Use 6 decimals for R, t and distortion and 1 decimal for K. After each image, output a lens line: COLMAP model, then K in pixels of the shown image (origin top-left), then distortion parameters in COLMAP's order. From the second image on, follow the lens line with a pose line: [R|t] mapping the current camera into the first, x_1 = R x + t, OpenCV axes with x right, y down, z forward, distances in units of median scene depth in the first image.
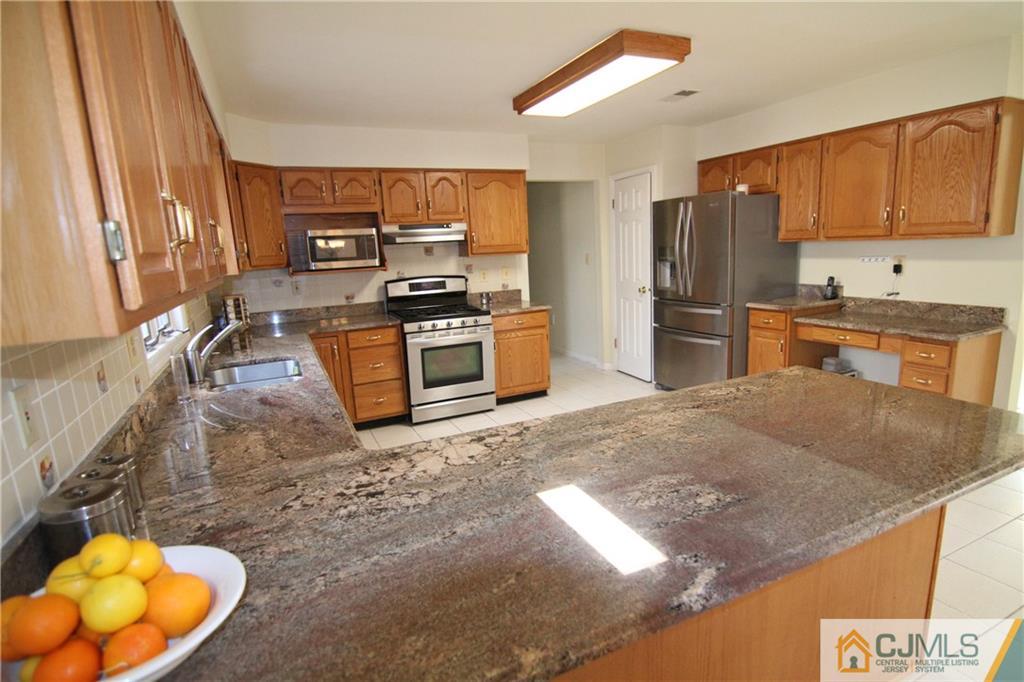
lens RADIAL K [[528.5, 0, 521.5], [0, 528.5, 352.8], [0, 0, 1]] dist [0.000139, -0.016917]
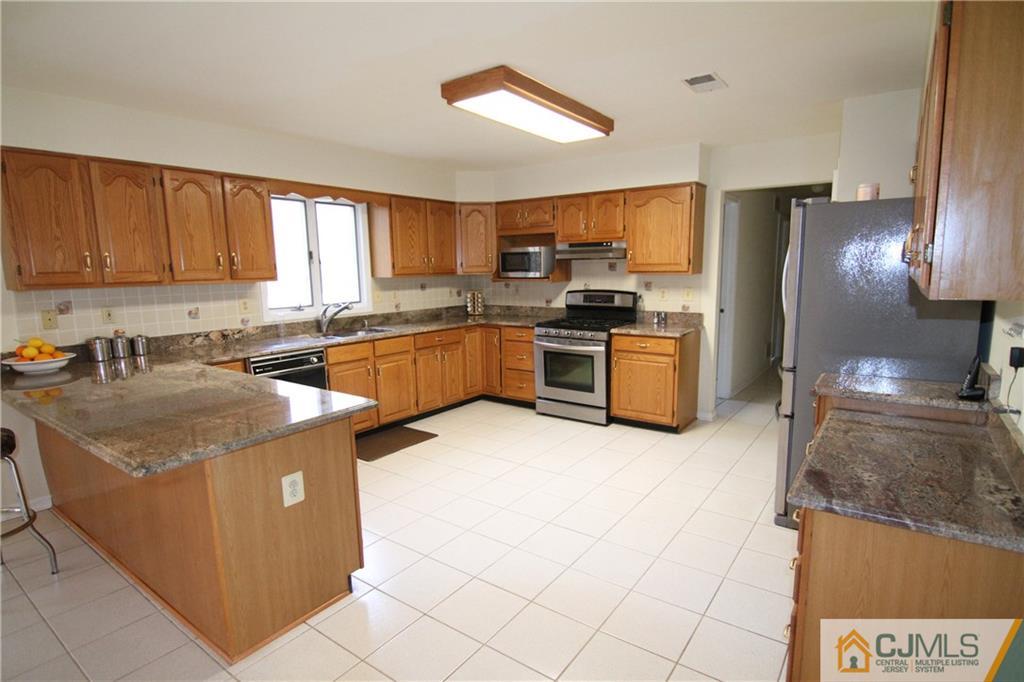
lens RADIAL K [[528.5, 0, 521.5], [0, 528.5, 352.8], [0, 0, 1]] dist [0.000139, -0.016917]
pose [[0.478833, 0.183022, -0.858616, 0.714092], [-0.182570, 0.977405, 0.106528, -0.107388], [0.858713, 0.105749, 0.501428, 0.341282]]
